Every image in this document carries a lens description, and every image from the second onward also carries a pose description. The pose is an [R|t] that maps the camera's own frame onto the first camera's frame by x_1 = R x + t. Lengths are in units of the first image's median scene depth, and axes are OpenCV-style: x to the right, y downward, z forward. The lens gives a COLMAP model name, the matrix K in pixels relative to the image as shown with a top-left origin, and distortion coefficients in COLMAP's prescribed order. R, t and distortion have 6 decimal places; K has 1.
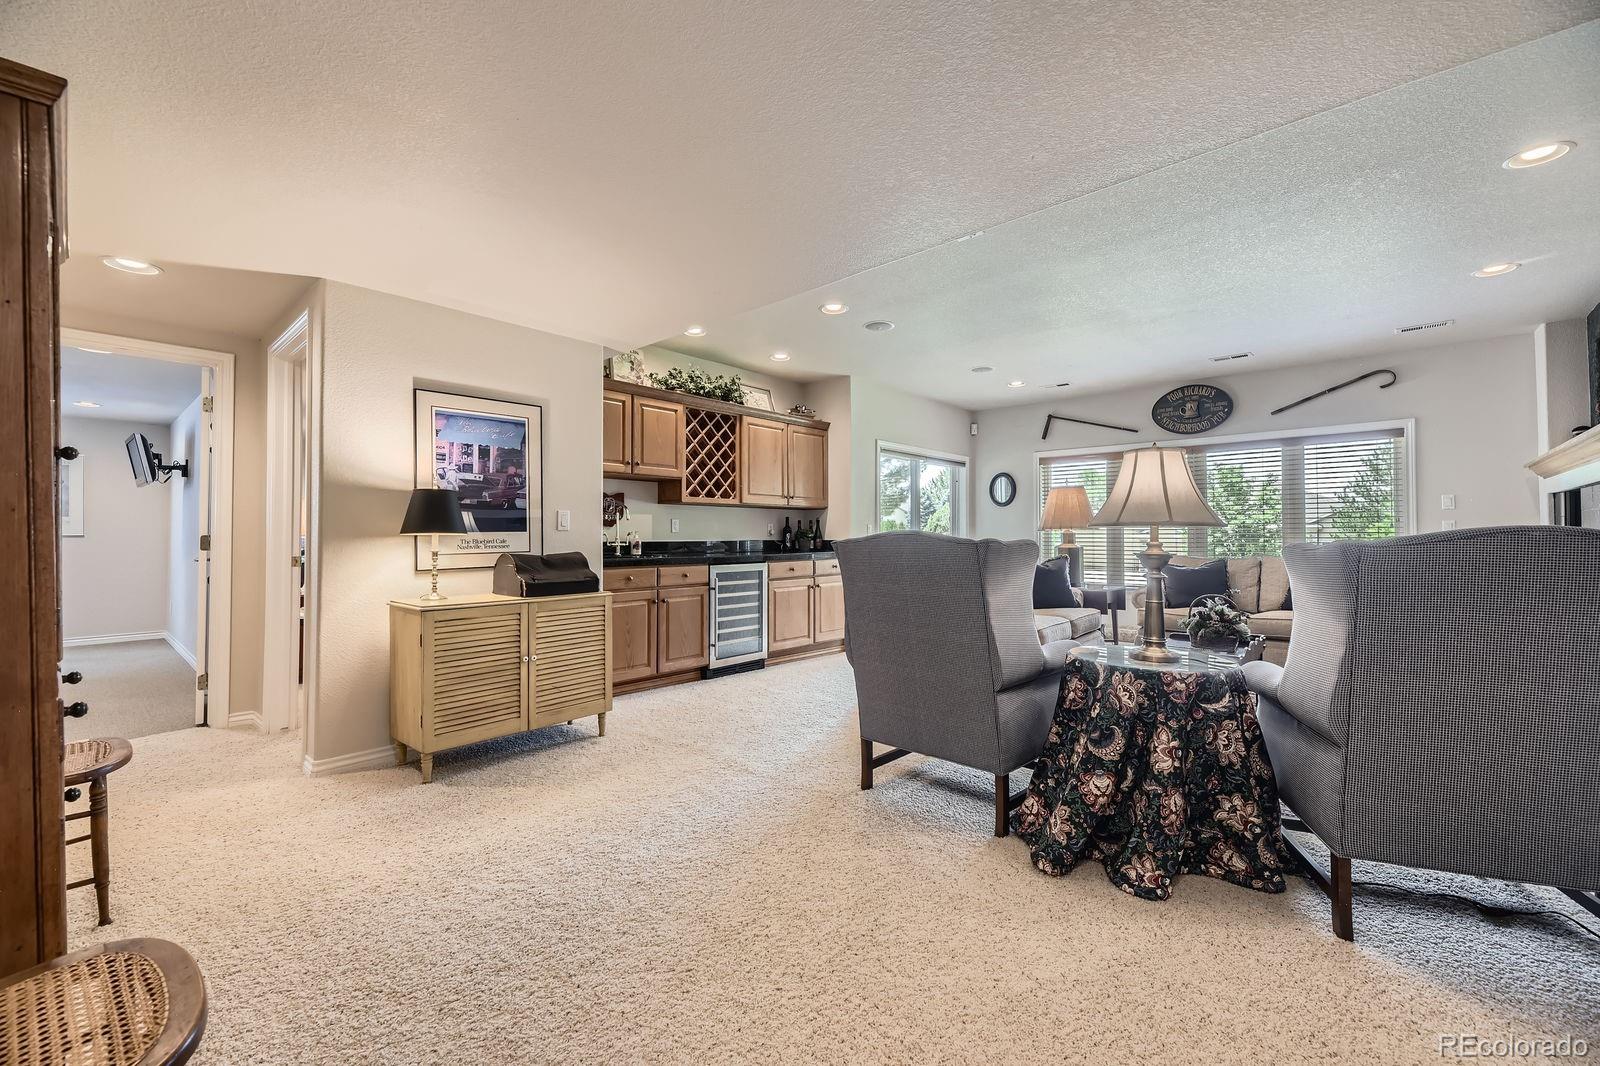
lens RADIAL K [[647.9, 0, 799.2], [0, 647.9, 532.4], [0, 0, 1]] dist [0.015201, -0.003802]
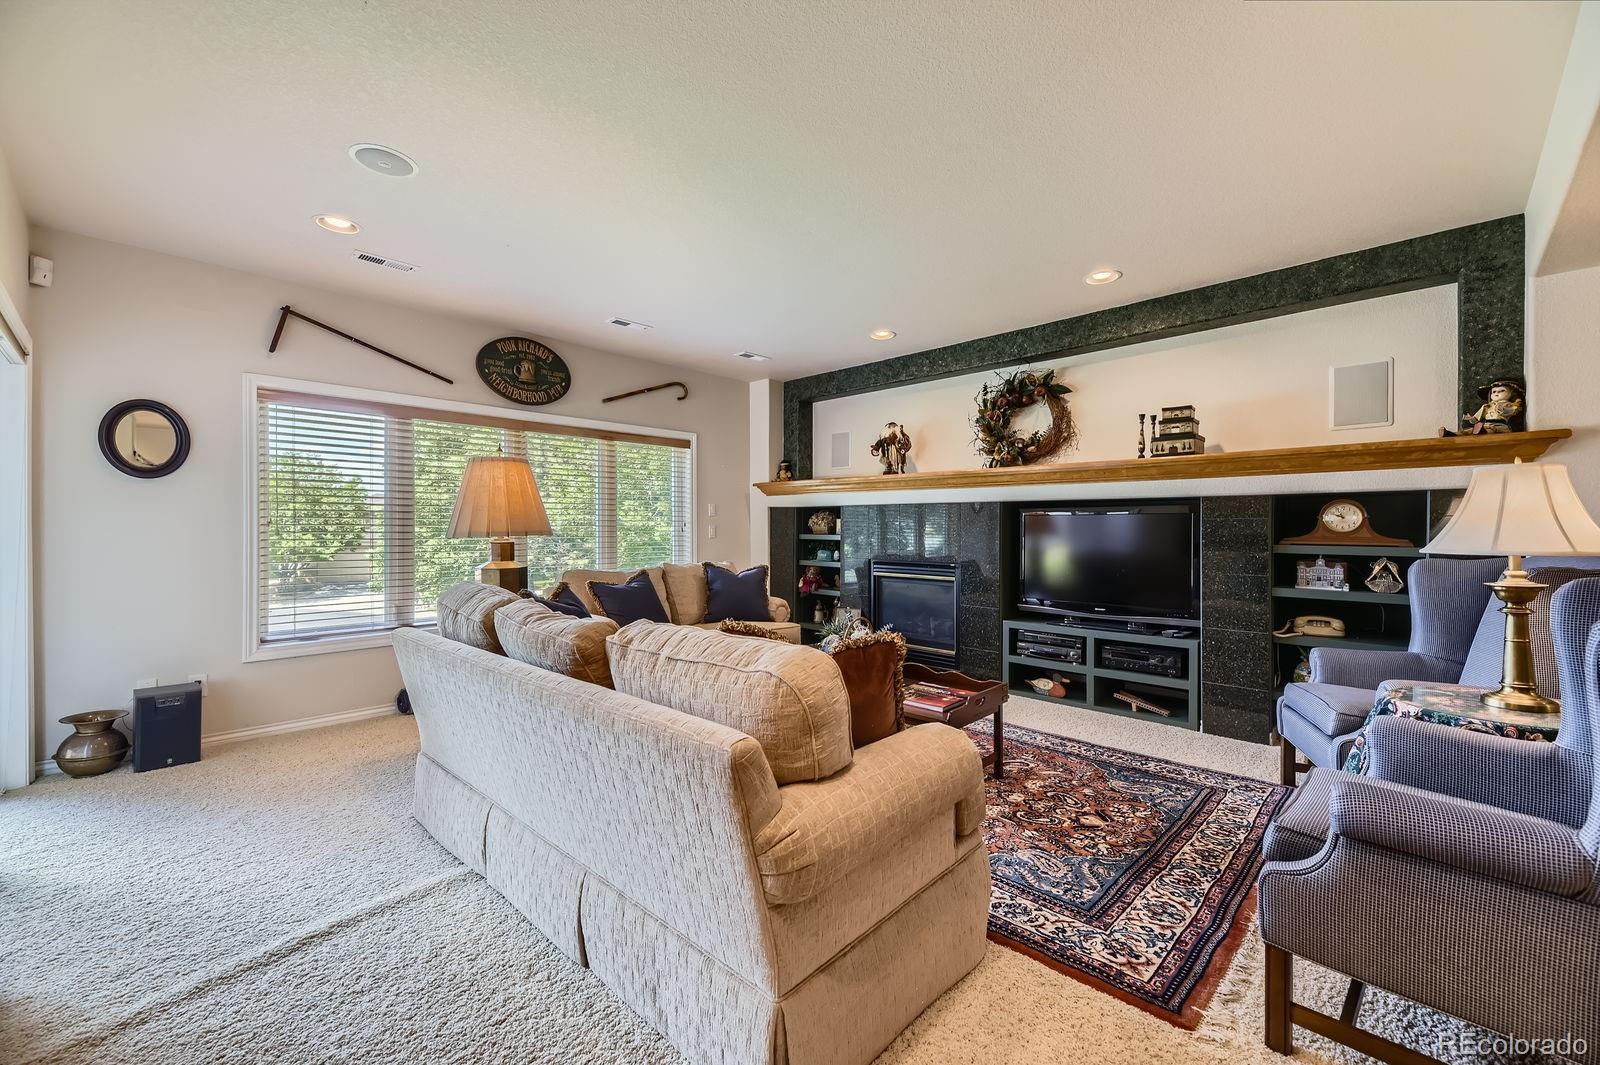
lens RADIAL K [[647.9, 0, 800.2], [0, 647.9, 535.3], [0, 0, 1]] dist [0.015201, -0.003802]
pose [[0.046210, -0.000221, 0.998932, -0.133342], [-0.003535, 0.999994, 0.000385, -0.001972], [-0.998925, -0.003549, 0.046209, 0.666374]]
